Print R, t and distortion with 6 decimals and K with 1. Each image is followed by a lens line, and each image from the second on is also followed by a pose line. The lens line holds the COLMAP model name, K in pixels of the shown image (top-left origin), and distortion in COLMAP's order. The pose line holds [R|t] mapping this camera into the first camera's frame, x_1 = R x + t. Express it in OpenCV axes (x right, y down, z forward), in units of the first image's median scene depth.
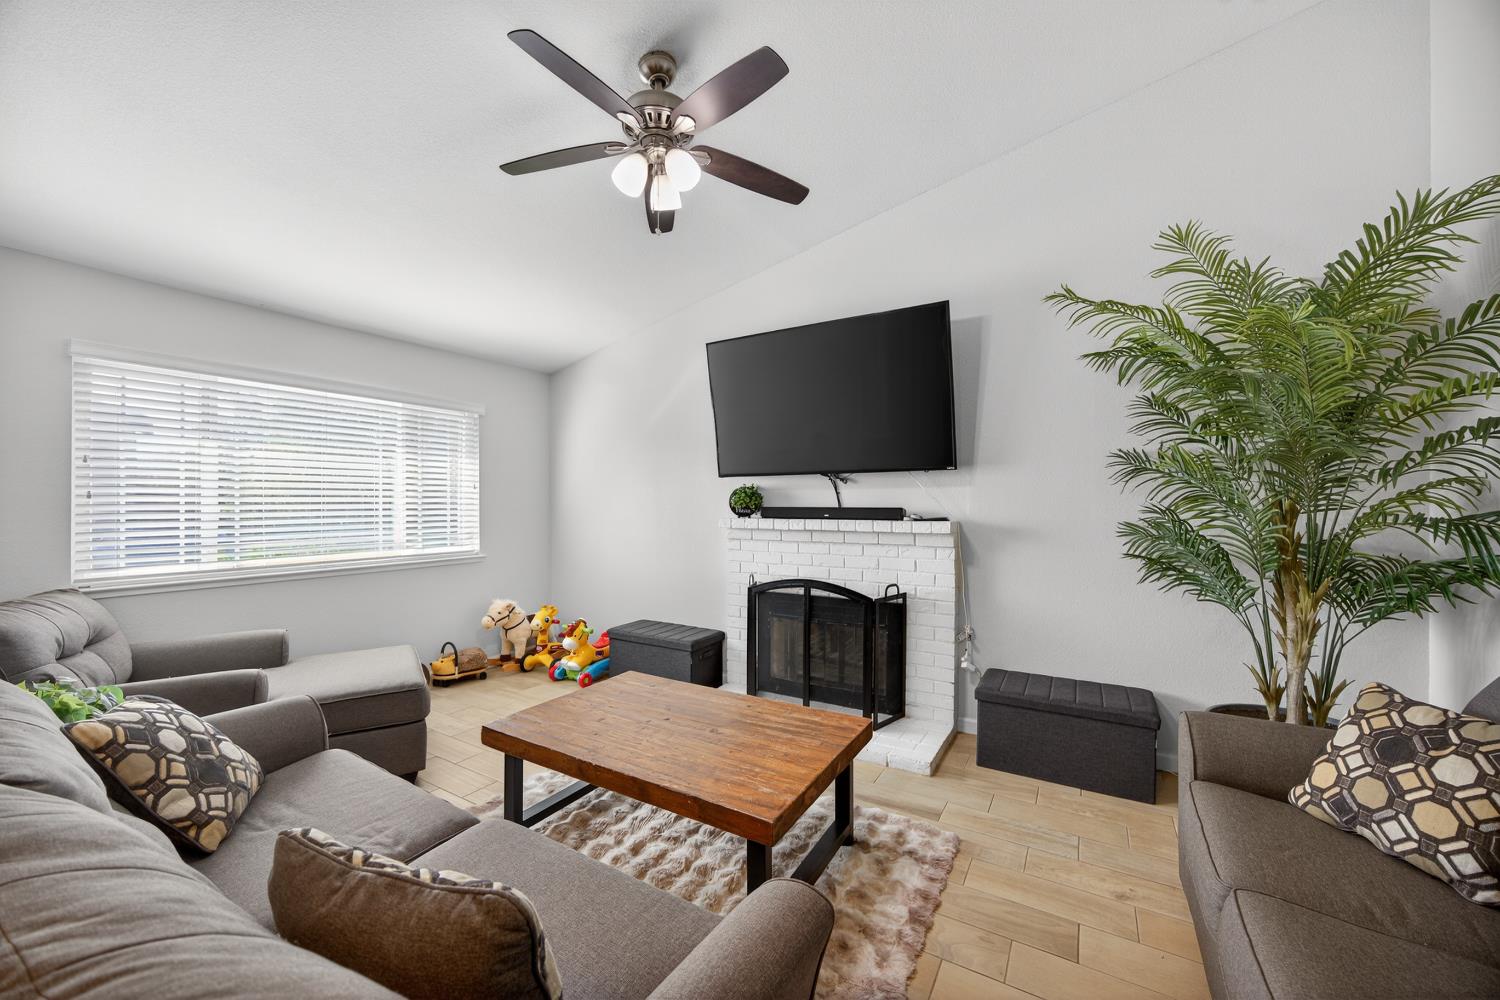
lens RADIAL K [[583.4, 0, 747.6], [0, 583.4, 501.7], [0, 0, 1]] dist [-0.022535, 0.000178]
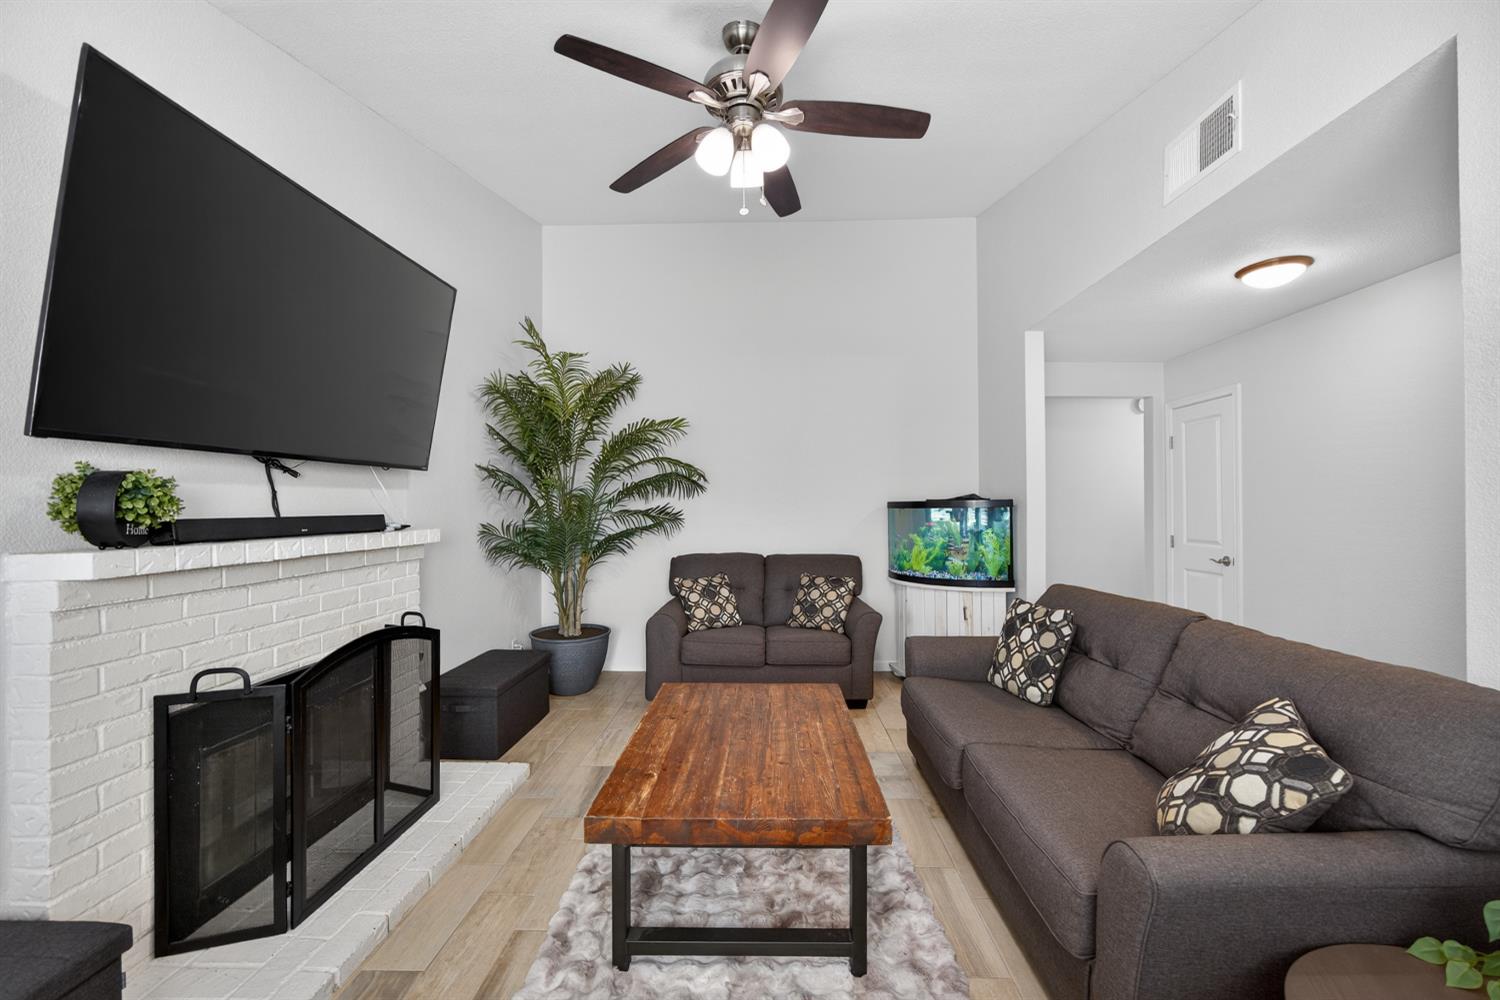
lens RADIAL K [[583.4, 0, 751.4], [0, 583.4, 502.4], [0, 0, 1]] dist [-0.022535, 0.000178]
pose [[-0.494306, 0.004711, 0.869275, -0.590550], [-0.000095, 0.999985, -0.005473, -0.001776], [-0.869288, -0.002788, -0.494298, 0.891753]]
